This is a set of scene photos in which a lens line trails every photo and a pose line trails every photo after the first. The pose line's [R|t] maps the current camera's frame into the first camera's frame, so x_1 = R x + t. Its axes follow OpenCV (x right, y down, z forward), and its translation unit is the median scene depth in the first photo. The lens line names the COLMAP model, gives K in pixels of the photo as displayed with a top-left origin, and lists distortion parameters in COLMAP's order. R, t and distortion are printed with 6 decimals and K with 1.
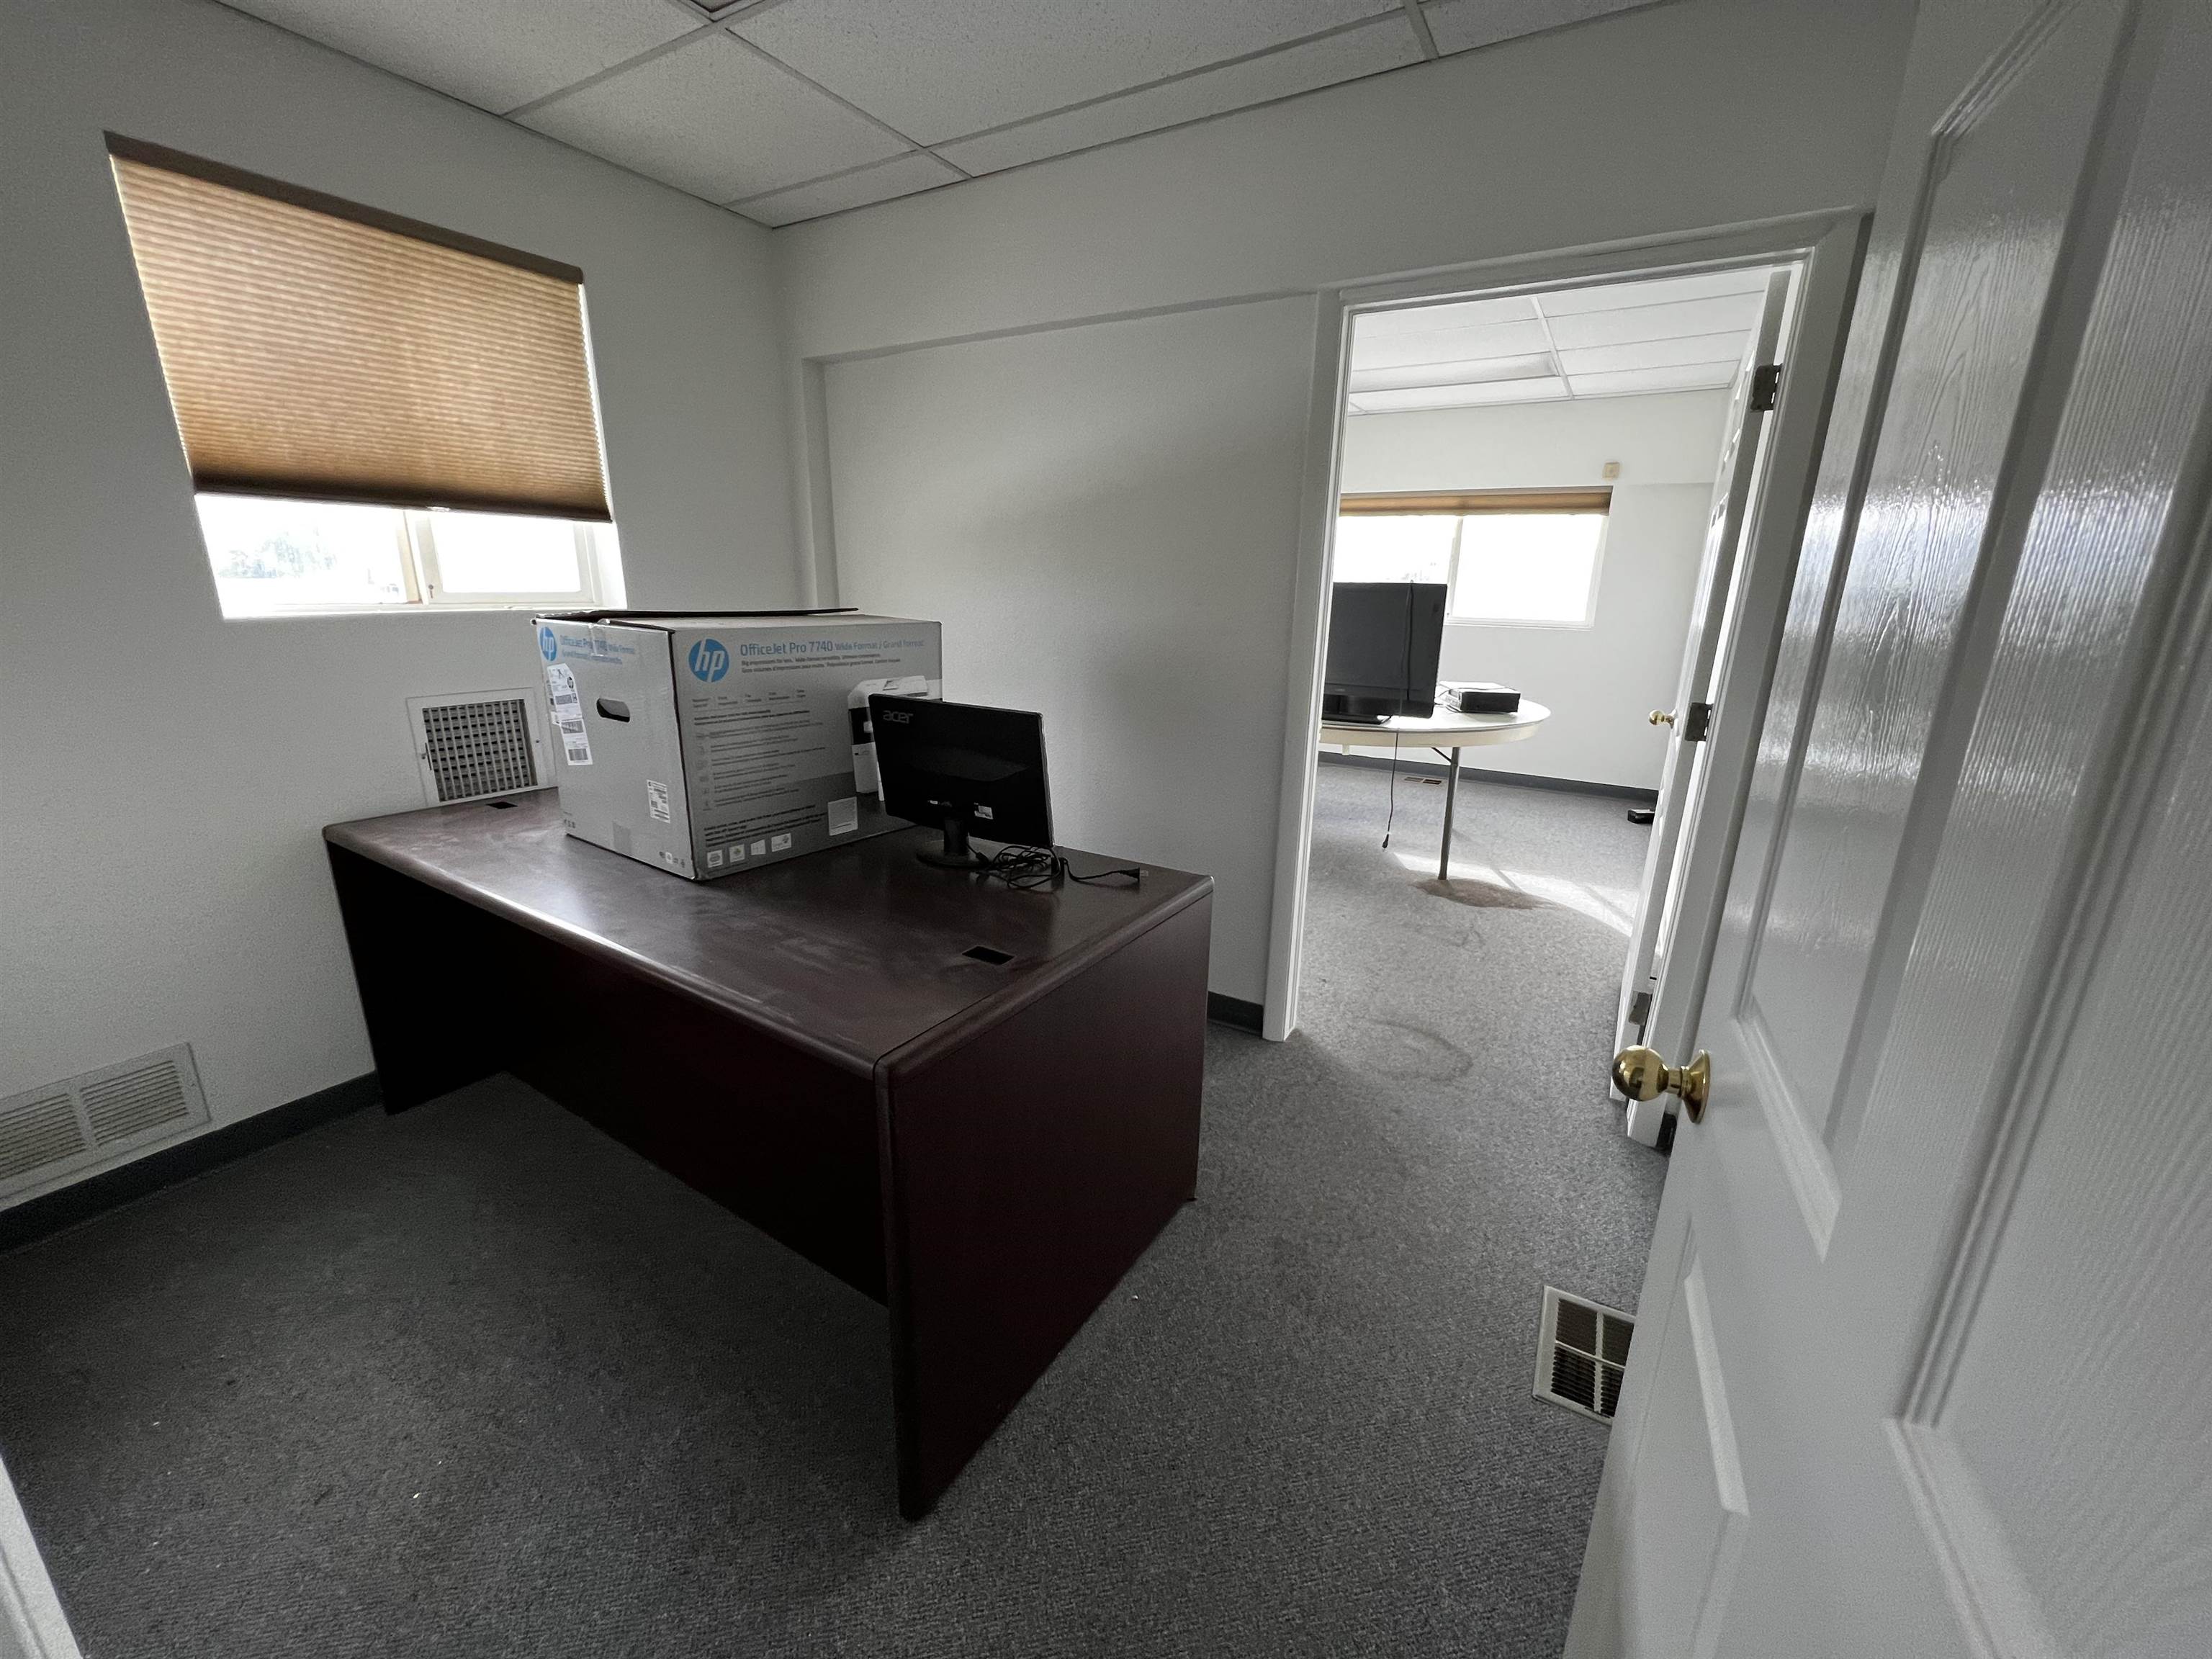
lens RADIAL K [[891.3, 0, 1121.4], [0, 891.3, 825.8], [0, 0, 1]] dist [-0.002634, 0.000365]
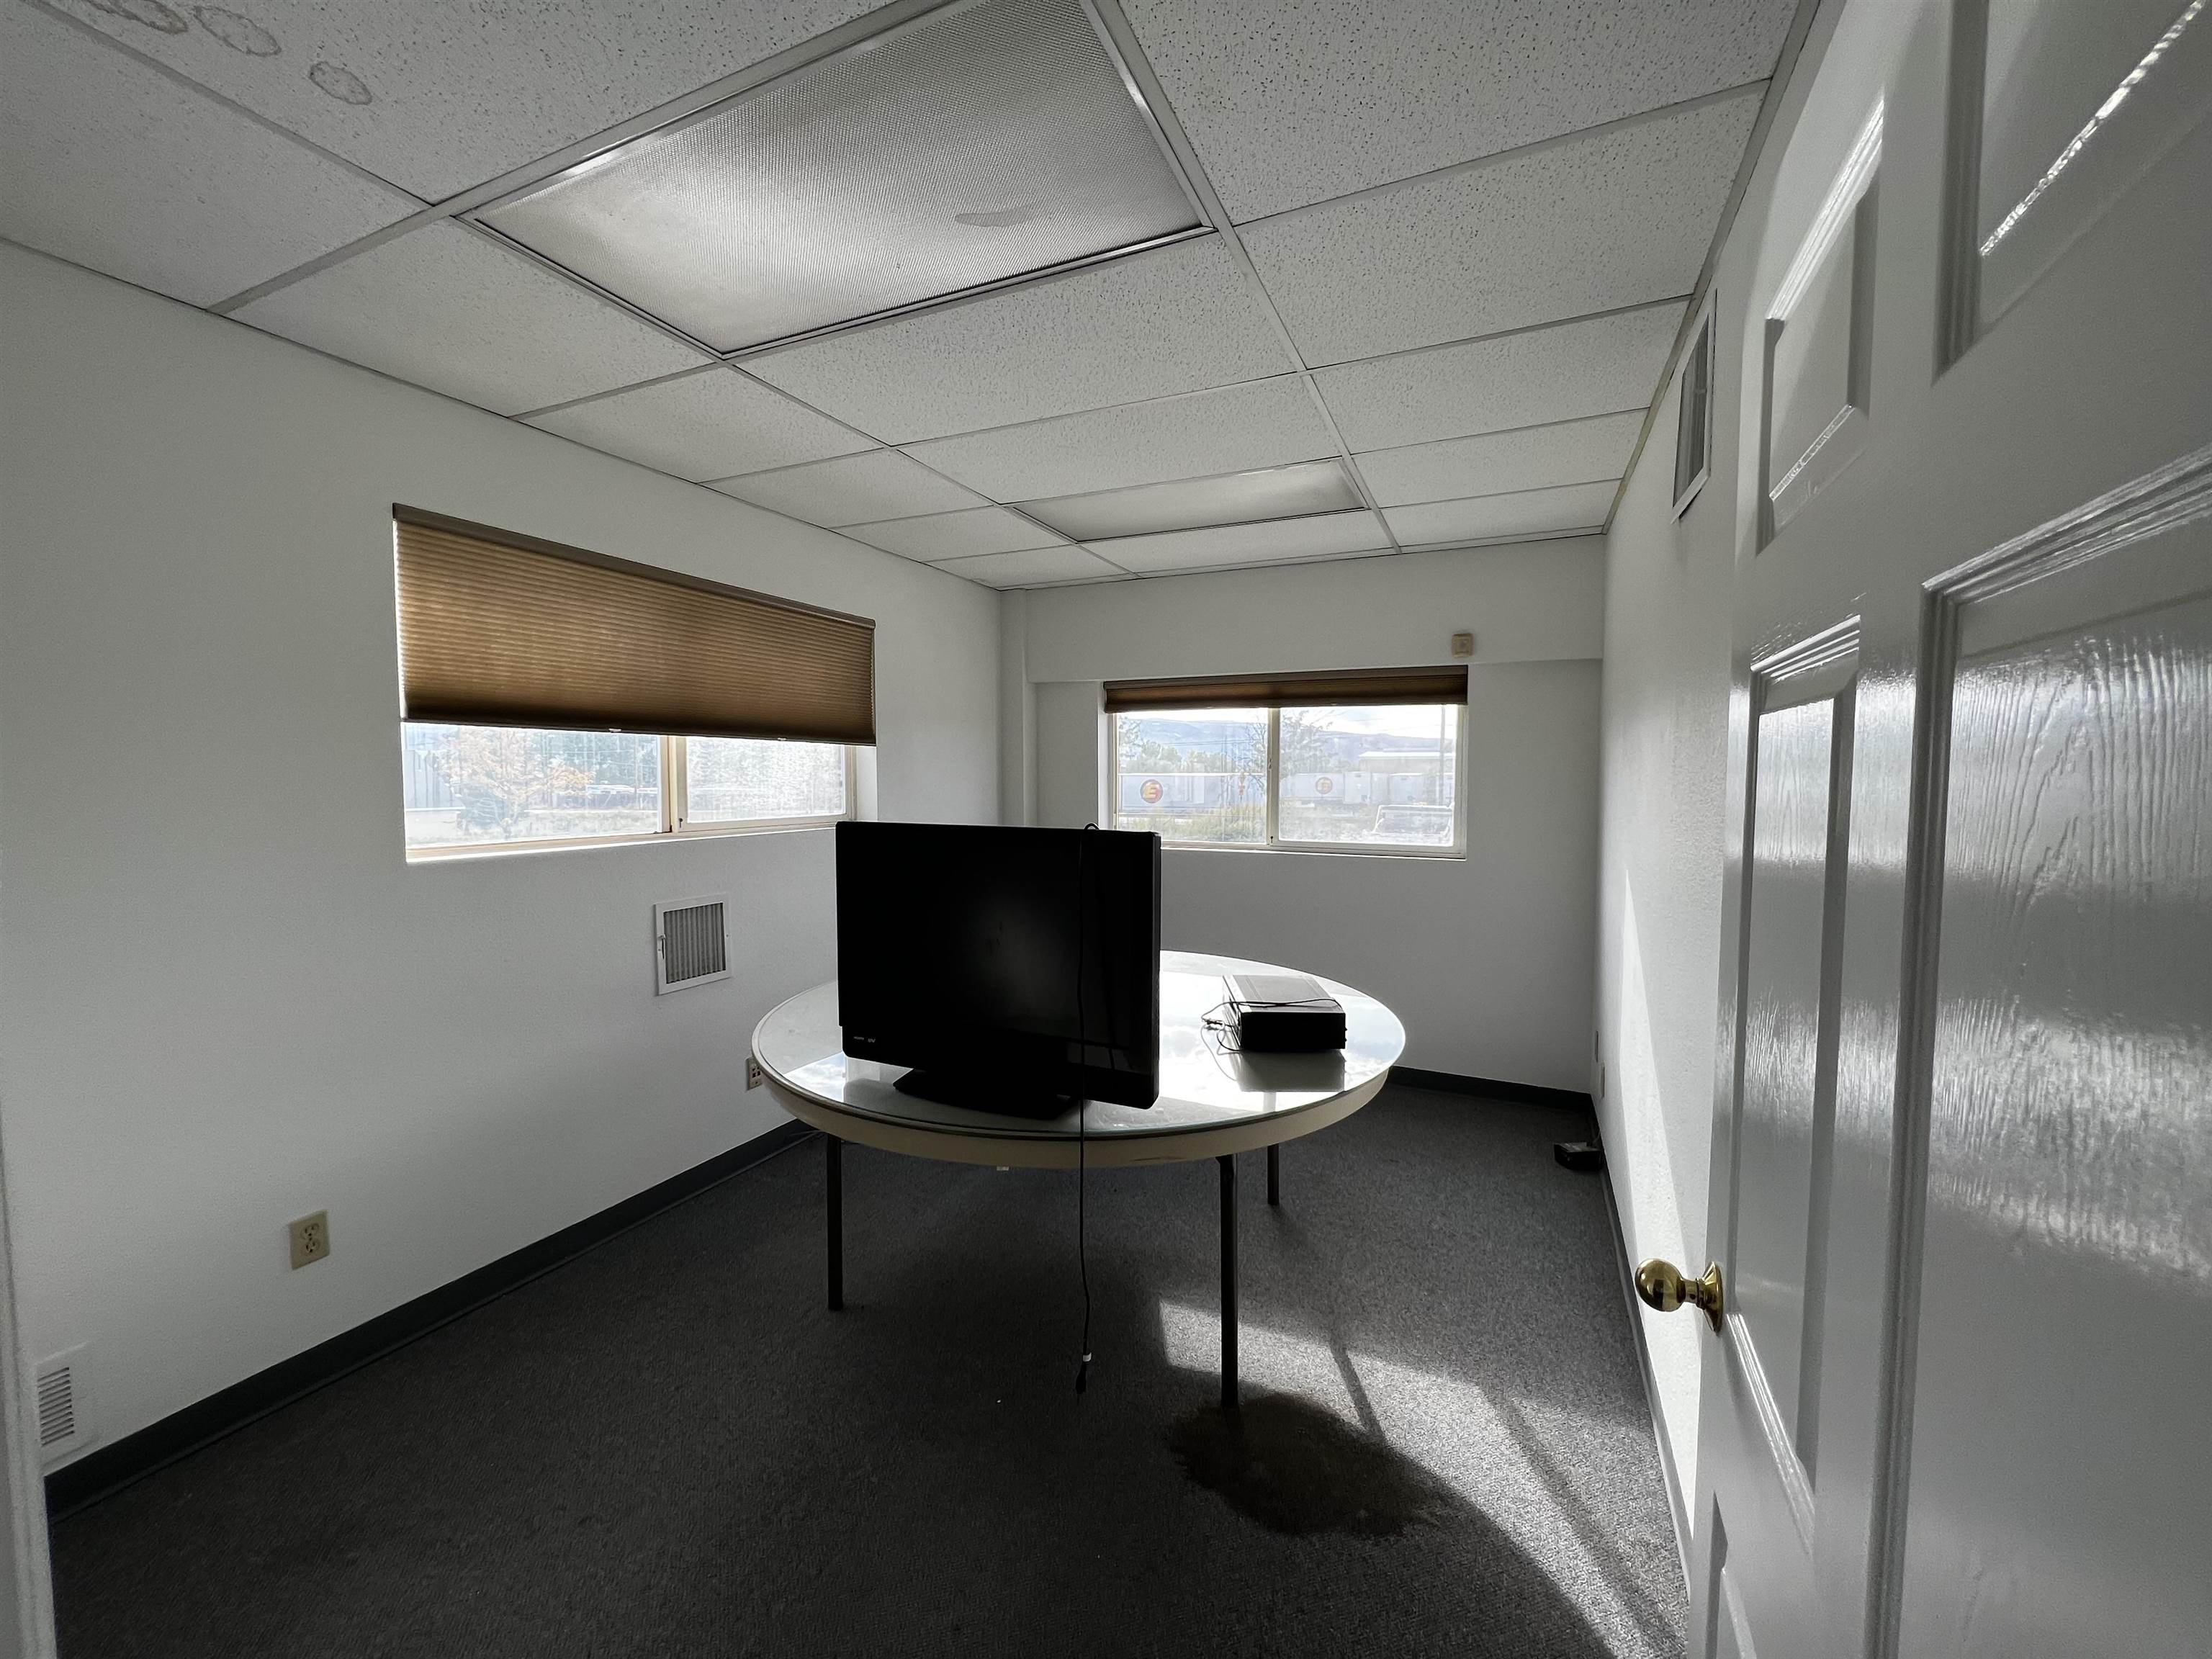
lens RADIAL K [[891.3, 0, 1098.9], [0, 891.3, 830.2], [0, 0, 1]] dist [-0.002634, 0.000365]
pose [[0.996603, -0.026018, 0.078137, 0.226237], [0.041486, 0.978213, -0.203415, -0.135040], [-0.071143, 0.205966, 0.975970, 0.400374]]
